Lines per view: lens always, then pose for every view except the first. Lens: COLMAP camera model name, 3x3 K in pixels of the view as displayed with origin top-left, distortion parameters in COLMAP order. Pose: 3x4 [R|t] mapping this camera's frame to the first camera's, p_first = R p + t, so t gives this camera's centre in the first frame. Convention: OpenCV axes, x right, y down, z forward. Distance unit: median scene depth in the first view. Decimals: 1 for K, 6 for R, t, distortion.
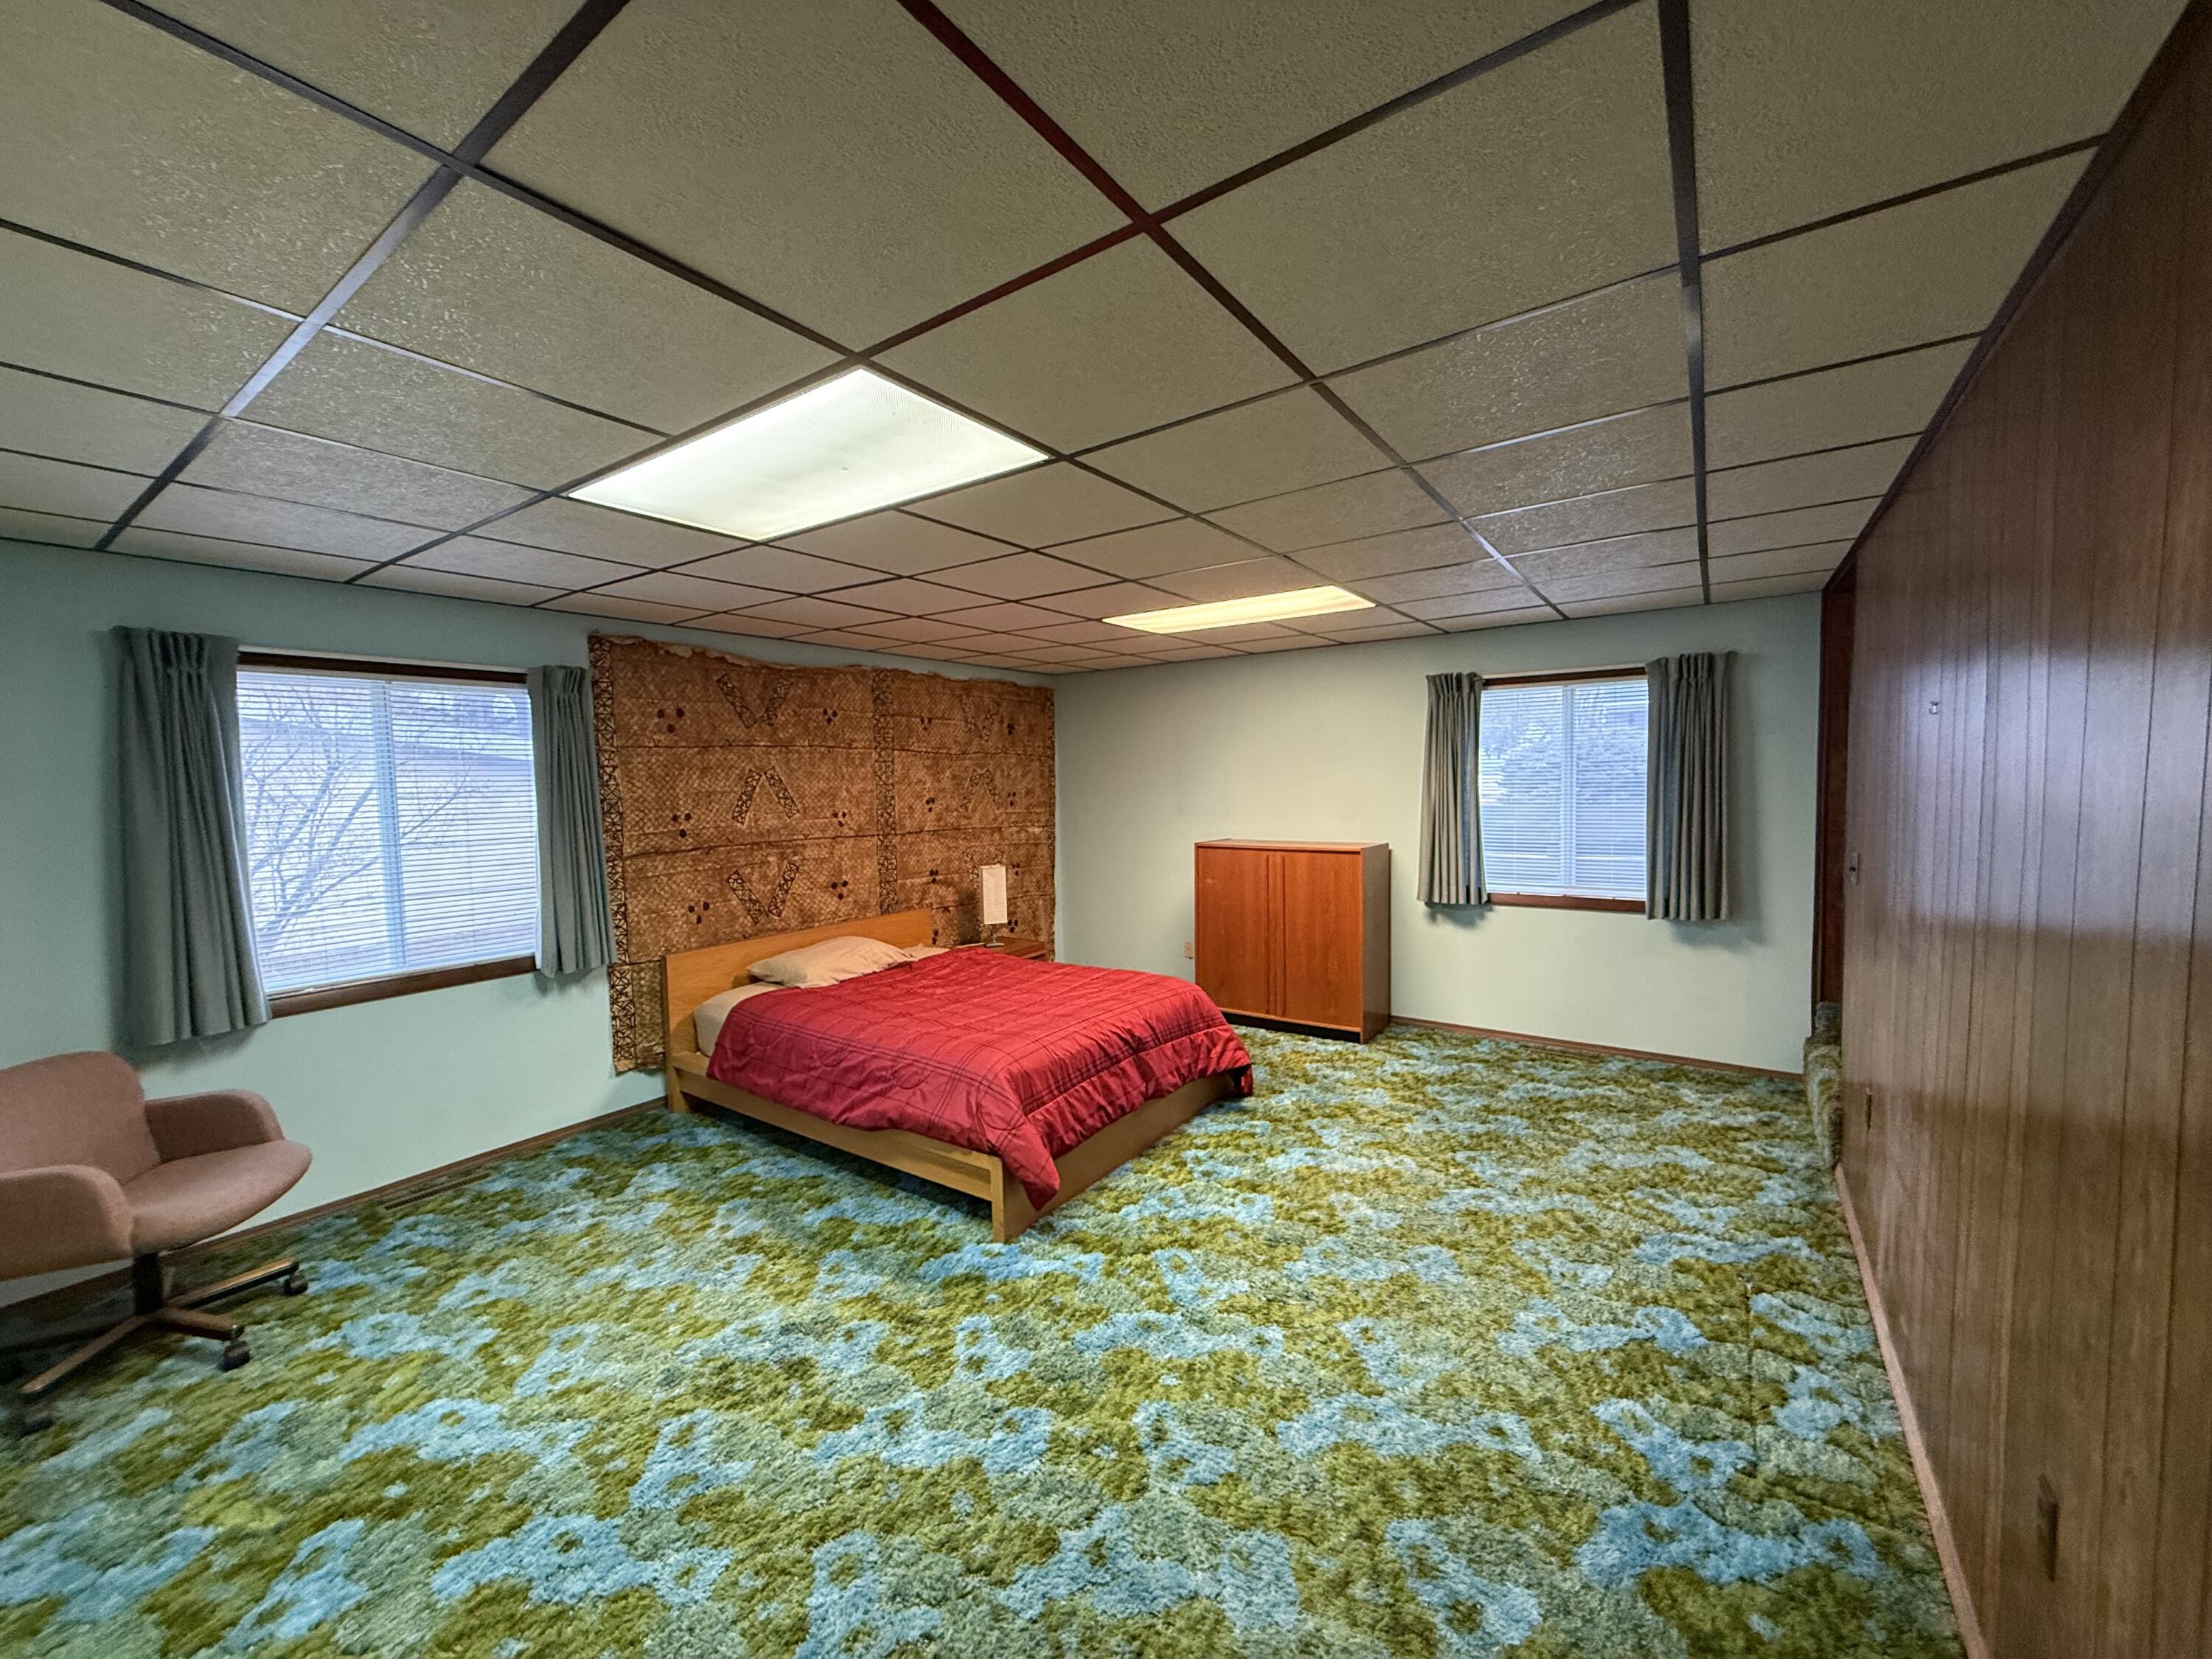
lens RADIAL K [[876.0, 0, 1100.2], [0, 876.0, 834.7], [0, 0, 1]] dist [0.000418, 0.000056]
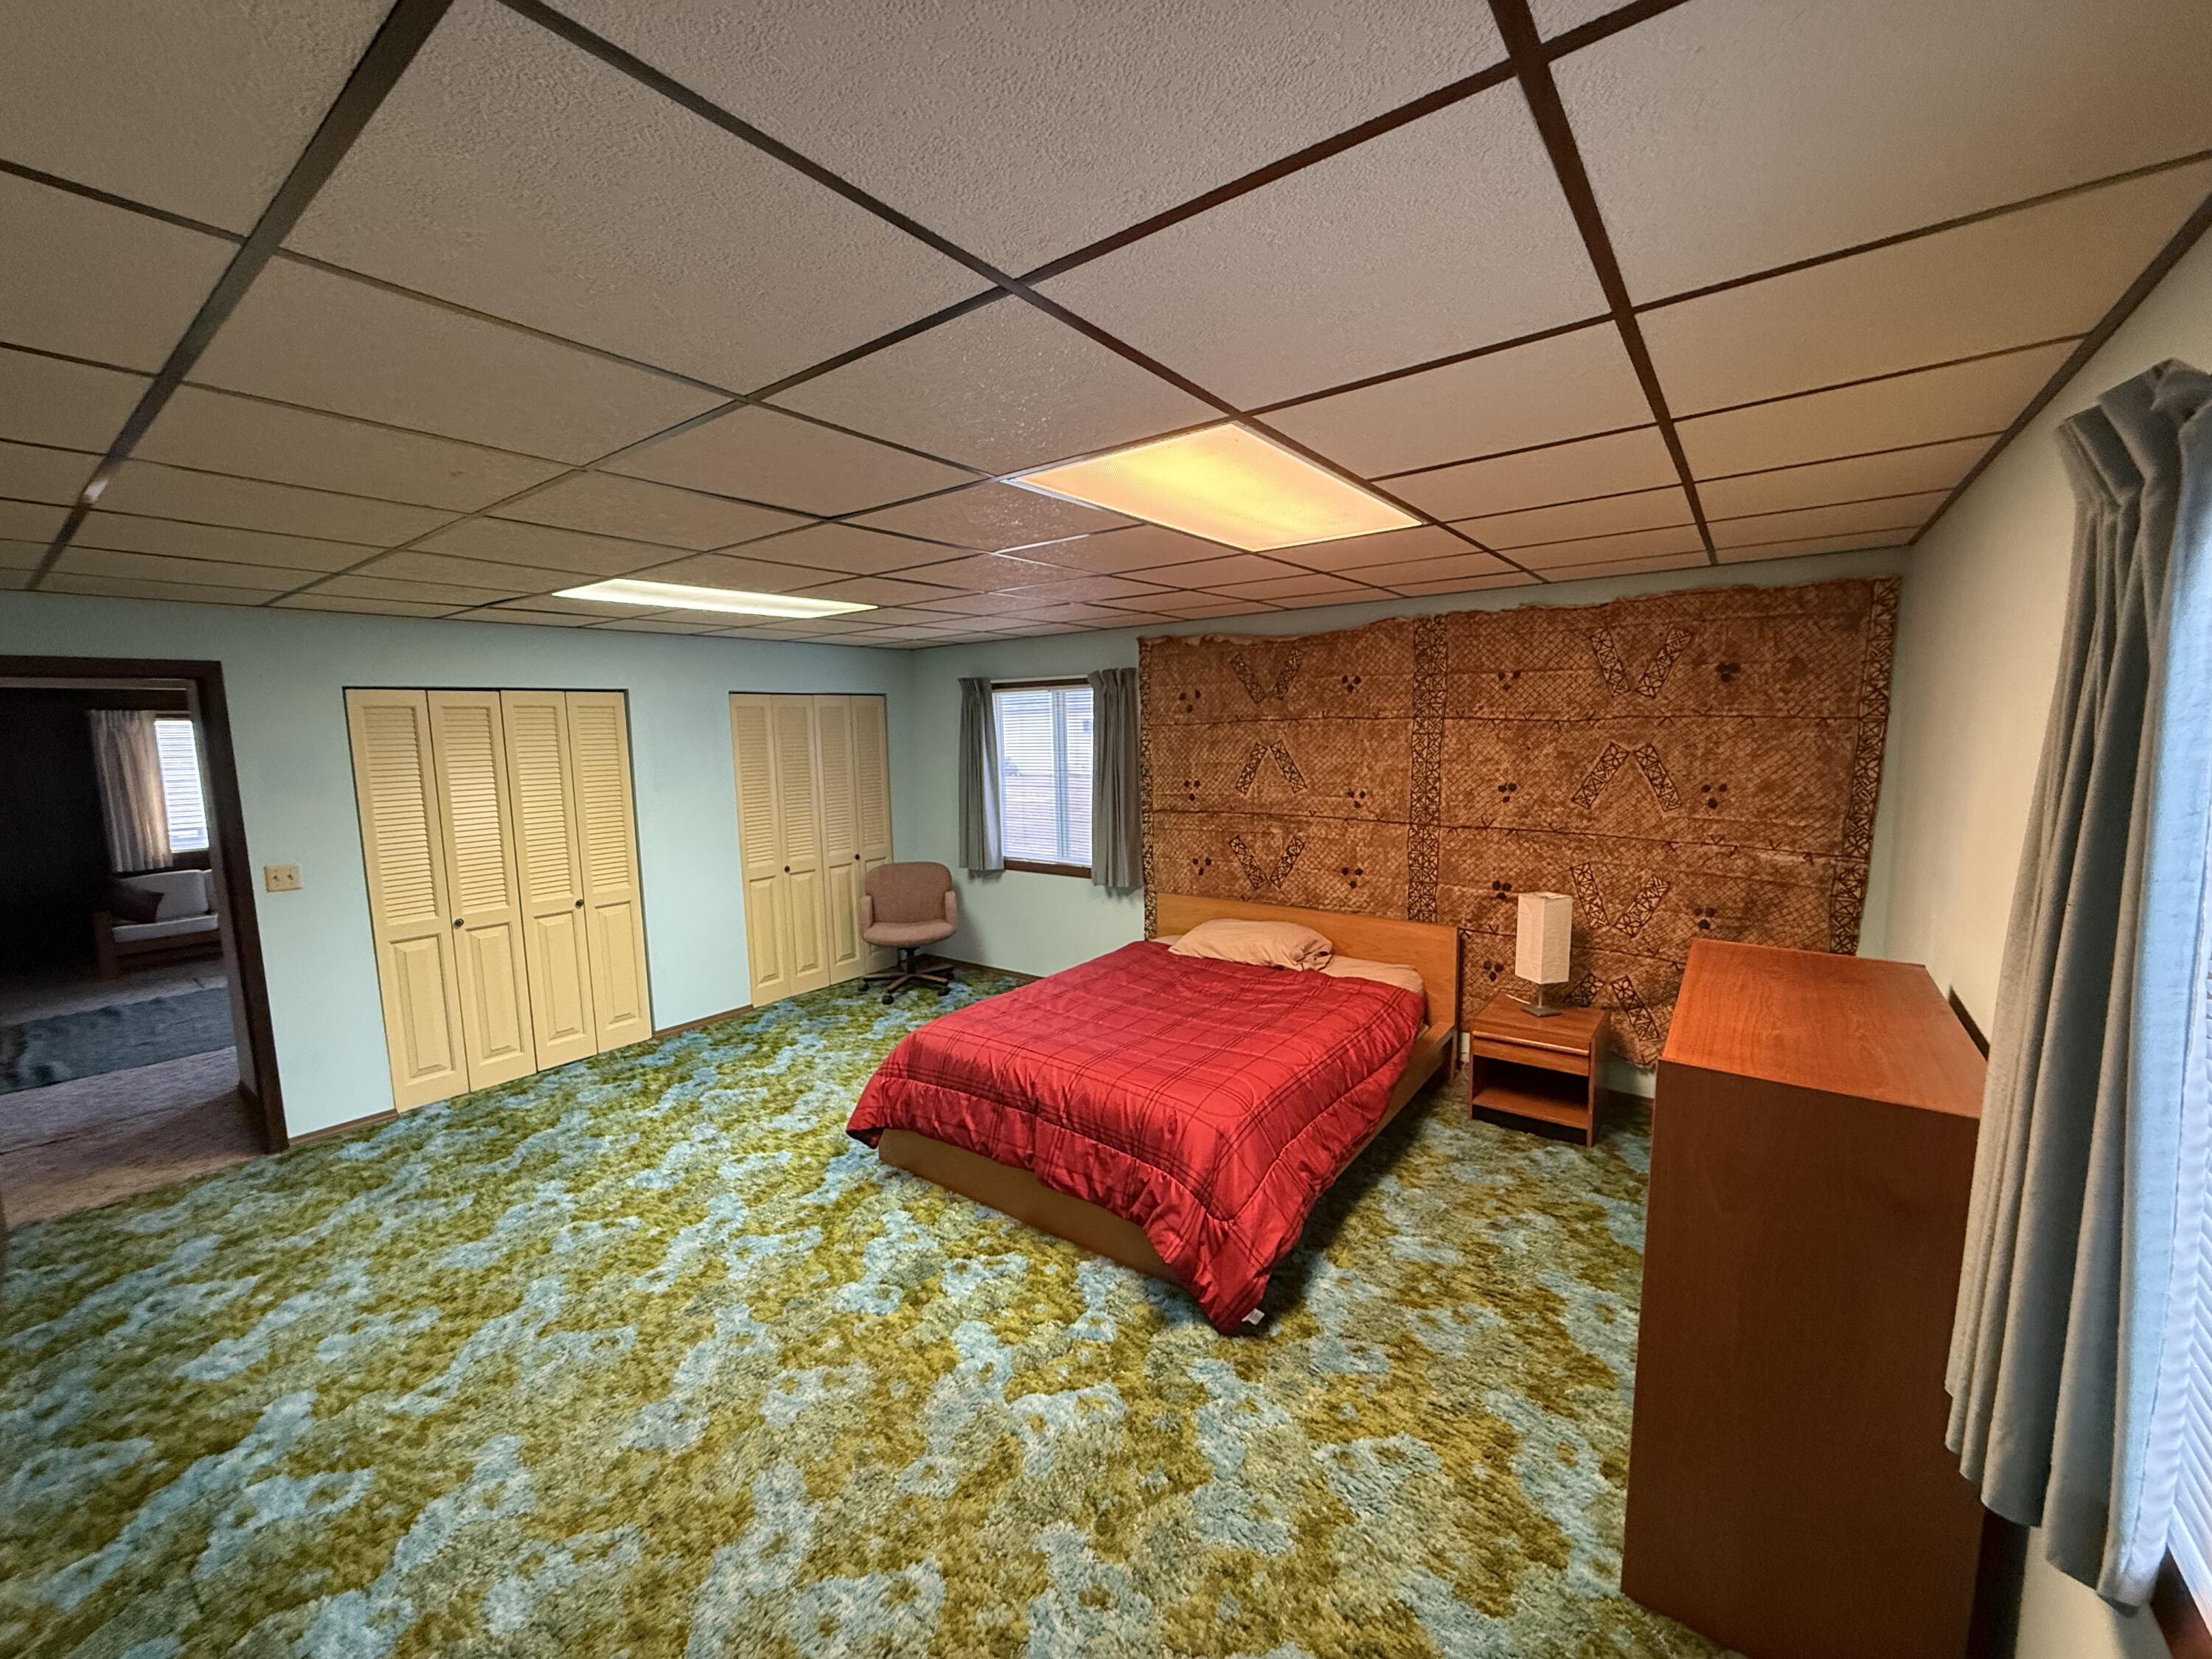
lens RADIAL K [[876.0, 0, 1099.8], [0, 876.0, 834.6], [0, 0, 1]] dist [0.000418, 0.000056]
pose [[-0.028666, 0.150152, -0.988247, 0.727892], [-0.042945, 0.987556, 0.151293, -0.129300], [0.998666, 0.046778, -0.021860, 0.930416]]
